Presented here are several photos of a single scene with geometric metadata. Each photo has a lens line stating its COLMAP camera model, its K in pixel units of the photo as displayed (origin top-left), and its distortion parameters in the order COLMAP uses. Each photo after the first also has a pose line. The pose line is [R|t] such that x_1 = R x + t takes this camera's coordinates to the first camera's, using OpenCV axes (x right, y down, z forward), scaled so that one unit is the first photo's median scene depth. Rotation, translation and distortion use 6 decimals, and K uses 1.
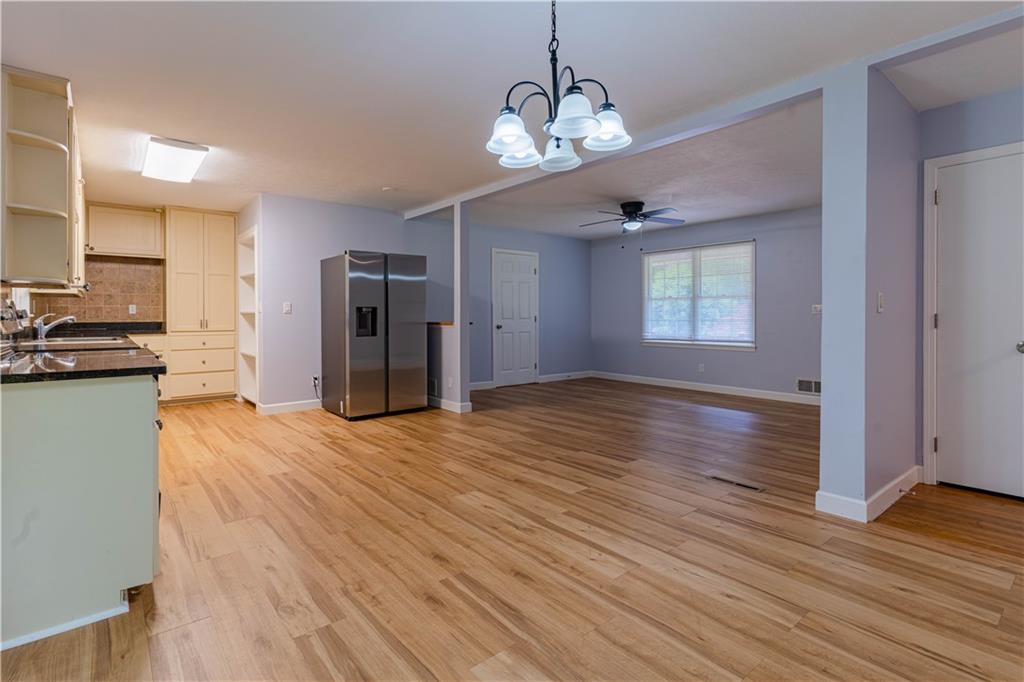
lens RADIAL K [[495.3, 0, 506.8], [0, 495.3, 325.1], [0, 0, 1]] dist [0.000336, 0.000057]
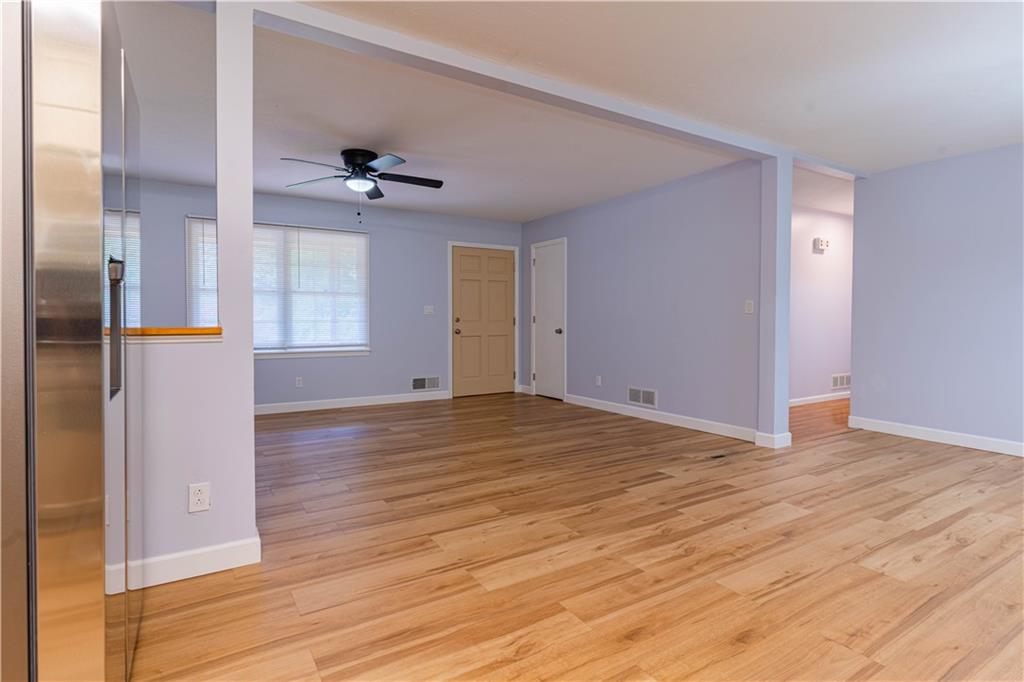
lens RADIAL K [[508.9, 0, 500.6], [0, 508.9, 336.5], [0, 0, 1]] dist [0.000785, -0.001817]
pose [[0.151503, -0.027405, 0.988077, -0.745231], [0.020199, 0.999493, 0.024625, 0.003621], [-0.988250, 0.016228, 0.151980, 1.273743]]
